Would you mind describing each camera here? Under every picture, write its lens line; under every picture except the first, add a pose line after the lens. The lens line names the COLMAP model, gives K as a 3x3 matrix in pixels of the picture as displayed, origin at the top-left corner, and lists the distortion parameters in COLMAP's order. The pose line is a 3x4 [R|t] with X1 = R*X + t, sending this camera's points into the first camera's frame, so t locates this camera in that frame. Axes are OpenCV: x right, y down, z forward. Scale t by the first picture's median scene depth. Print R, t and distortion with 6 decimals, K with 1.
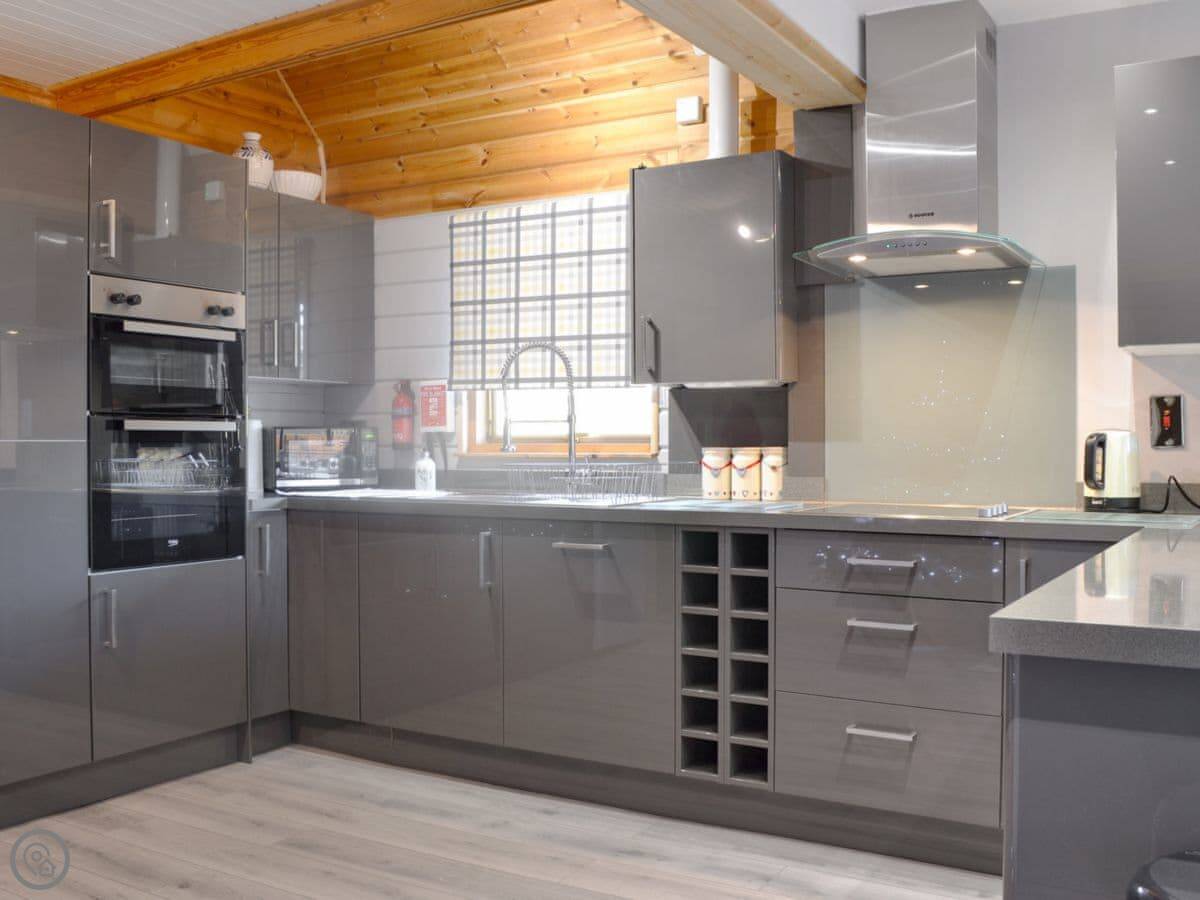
lens RADIAL K [[1117.9, 0, 600.3], [0, 1117.9, 455.2], [0, 0, 1]] dist [-0.076789, 0.009676]
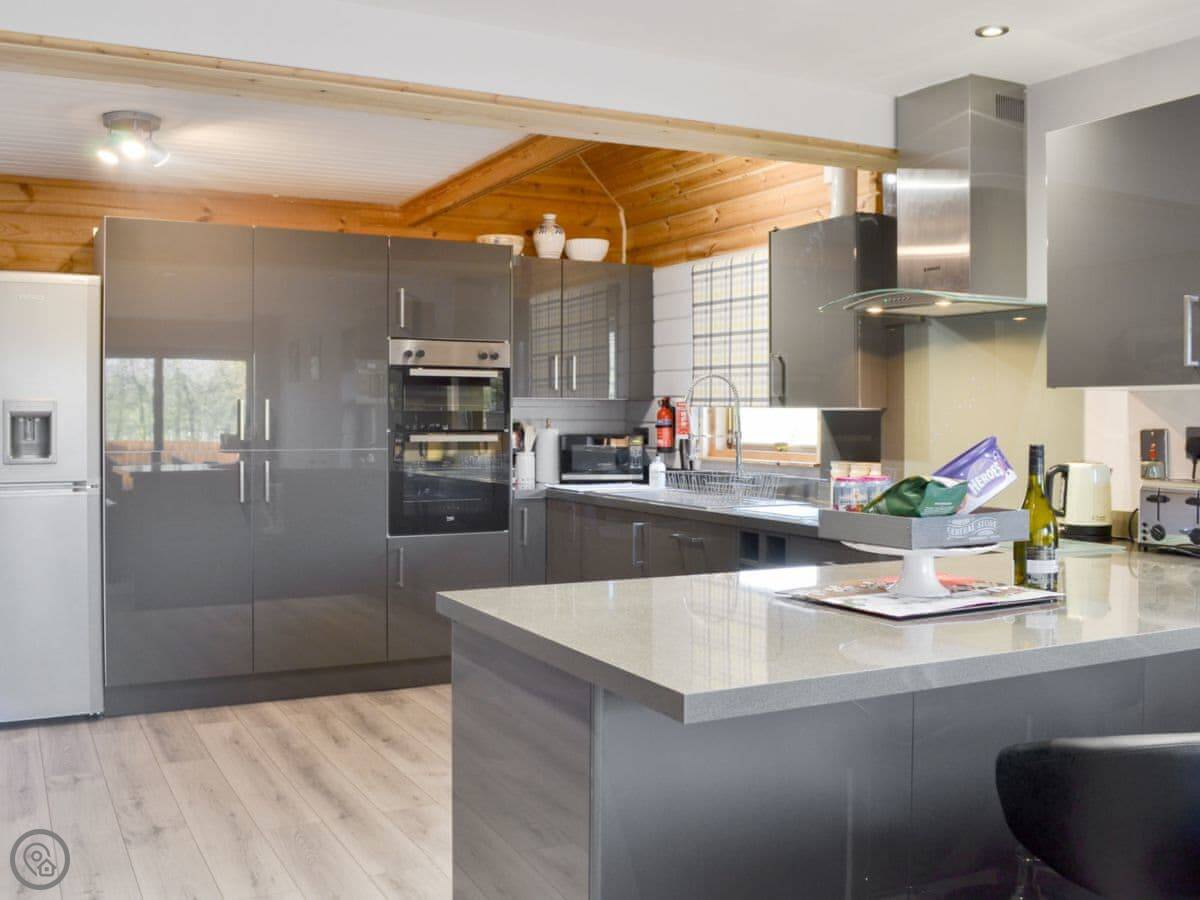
lens RADIAL K [[1140.1, 0, 599.9], [0, 1140.1, 421.5], [0, 0, 1]] dist [-0.081719, -0.000123]
pose [[0.847379, 0.009026, -0.530912, 0.461554], [-0.011378, 0.999935, -0.001160, -0.039482], [0.530867, 0.007024, 0.847426, -0.130685]]
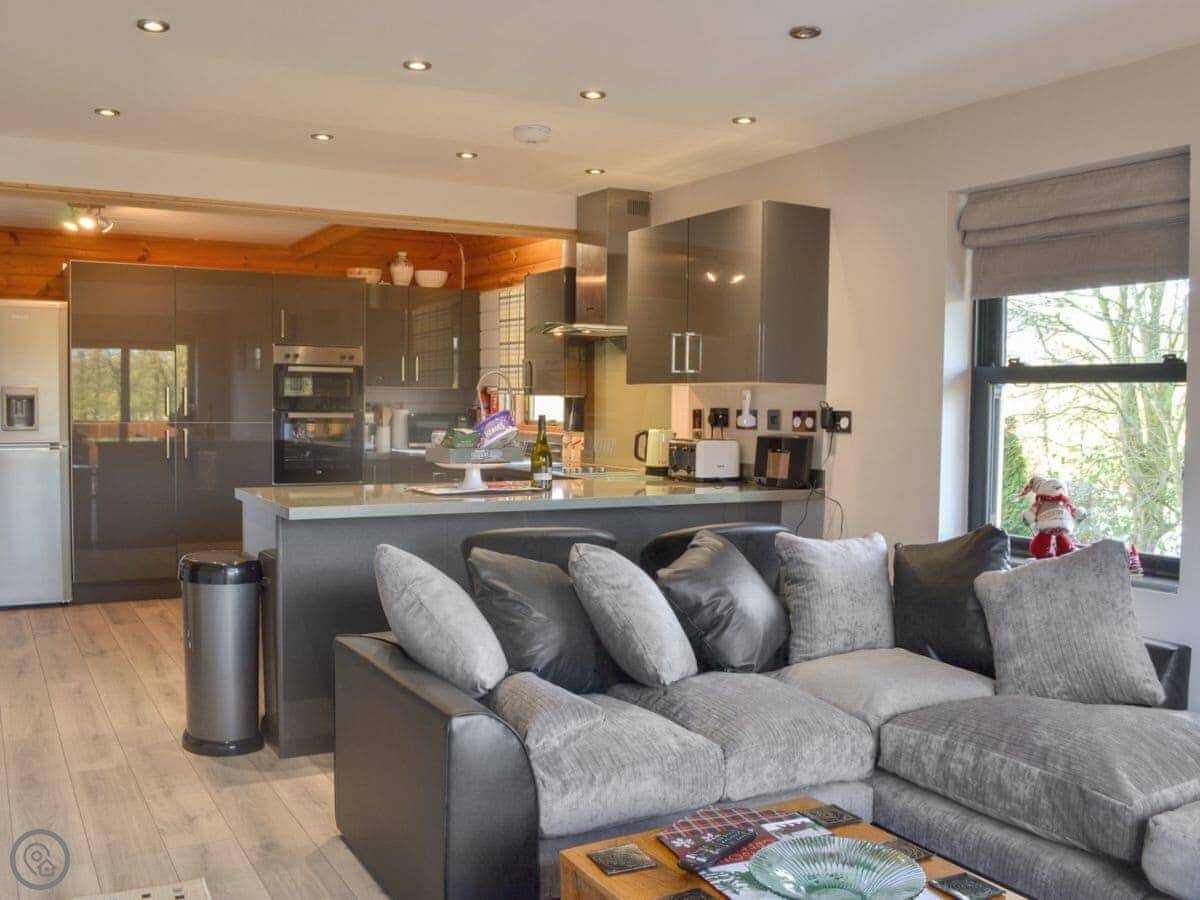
lens RADIAL K [[1198.0, 0, 663.2], [0, 1198.0, 456.1], [0, 0, 1]] dist [-0.072128, -0.000202]
pose [[0.868462, 0.034959, -0.494522, 1.026302], [-0.018601, 0.999106, 0.037963, -0.037671], [0.495407, -0.023771, 0.868336, -0.493681]]
